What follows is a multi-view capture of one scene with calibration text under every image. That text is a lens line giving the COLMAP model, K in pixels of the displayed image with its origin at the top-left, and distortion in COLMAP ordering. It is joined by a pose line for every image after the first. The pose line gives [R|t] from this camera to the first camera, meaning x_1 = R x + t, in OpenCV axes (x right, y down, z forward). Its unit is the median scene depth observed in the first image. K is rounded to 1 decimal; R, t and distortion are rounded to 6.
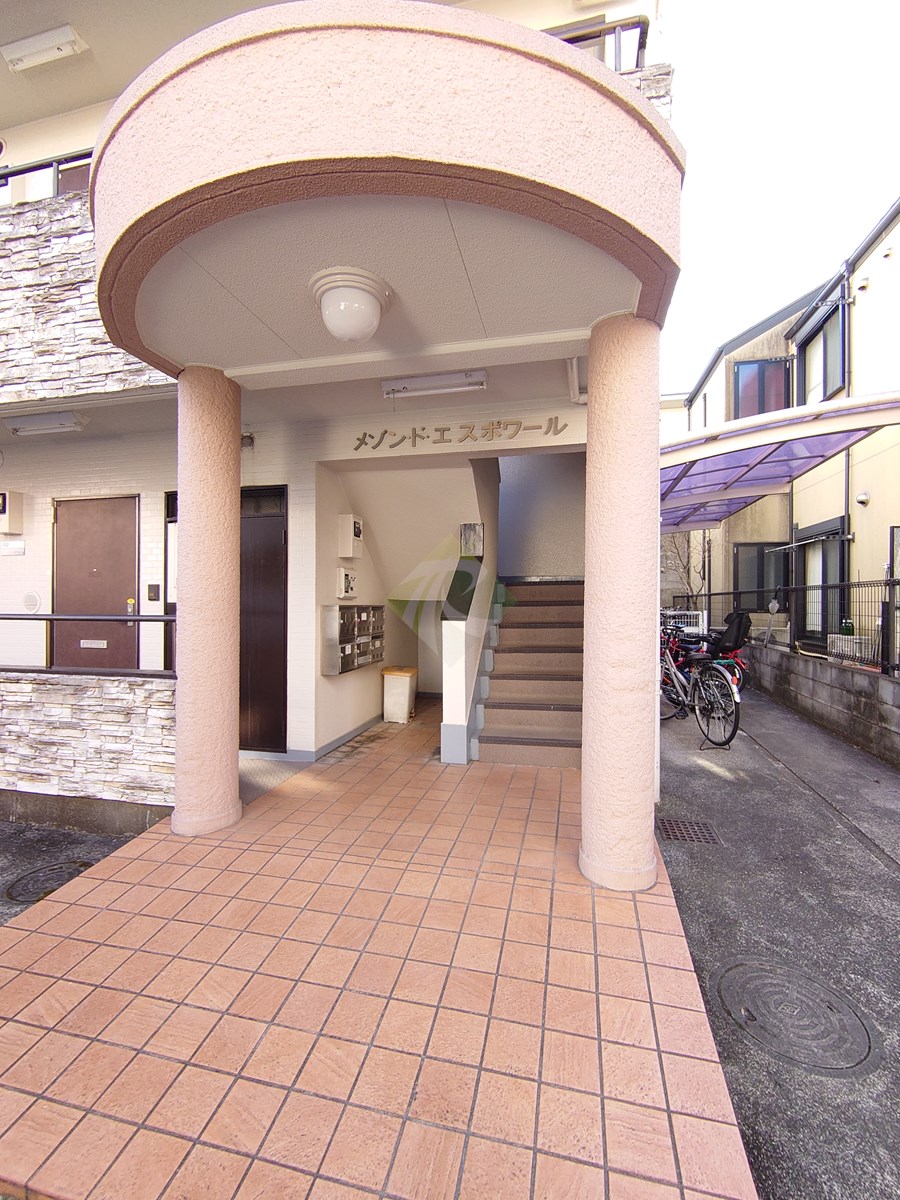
lens RADIAL K [[519.0, 0, 449.1], [0, 519.0, 603.9], [0, 0, 1]] dist [-0.002550, 0.000074]
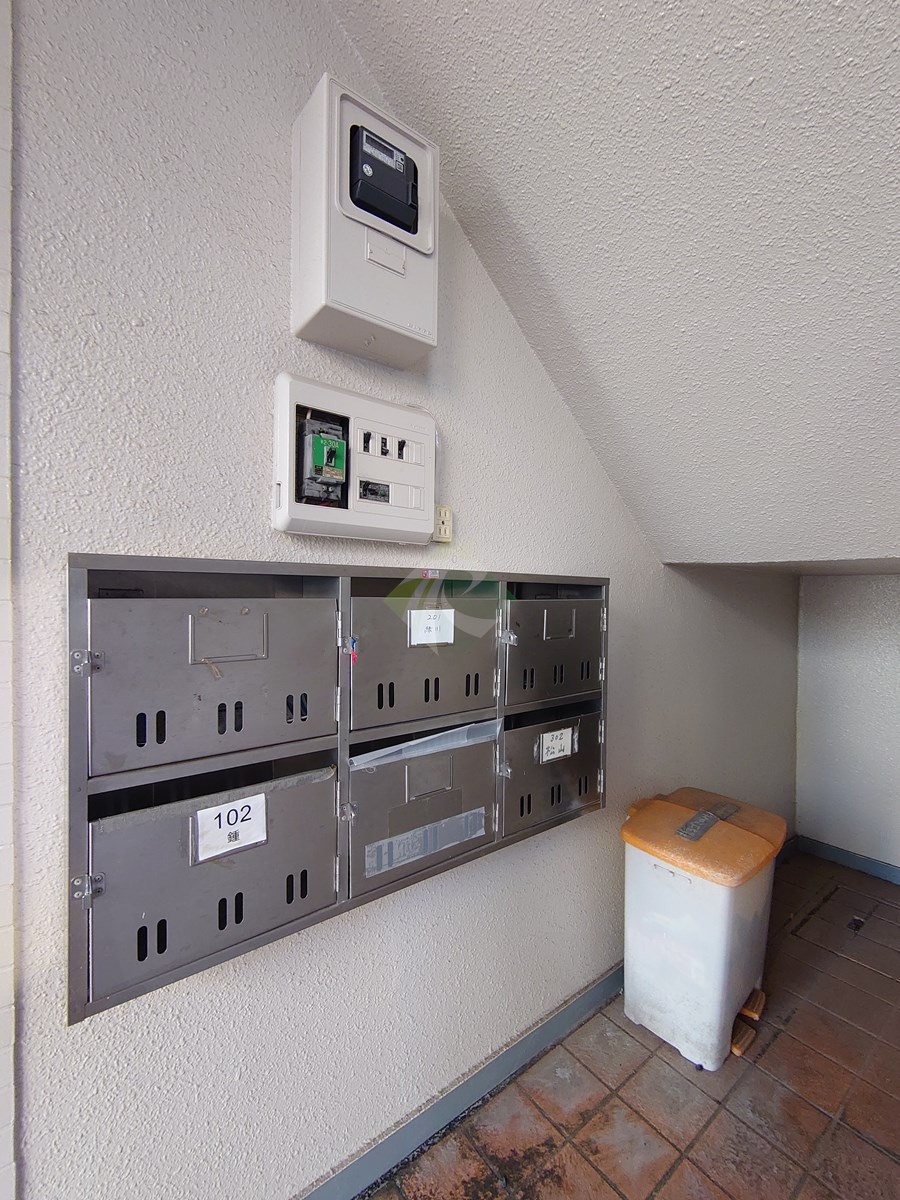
lens RADIAL K [[519.0, 0, 456.4], [0, 519.0, 600.7], [0, 0, 1]] dist [-0.002550, 0.000074]
pose [[0.781841, 0.008816, -0.623416, -0.034949], [-0.001482, 0.999923, 0.012281, 0.012583], [0.623476, -0.008678, 0.781794, 0.915834]]
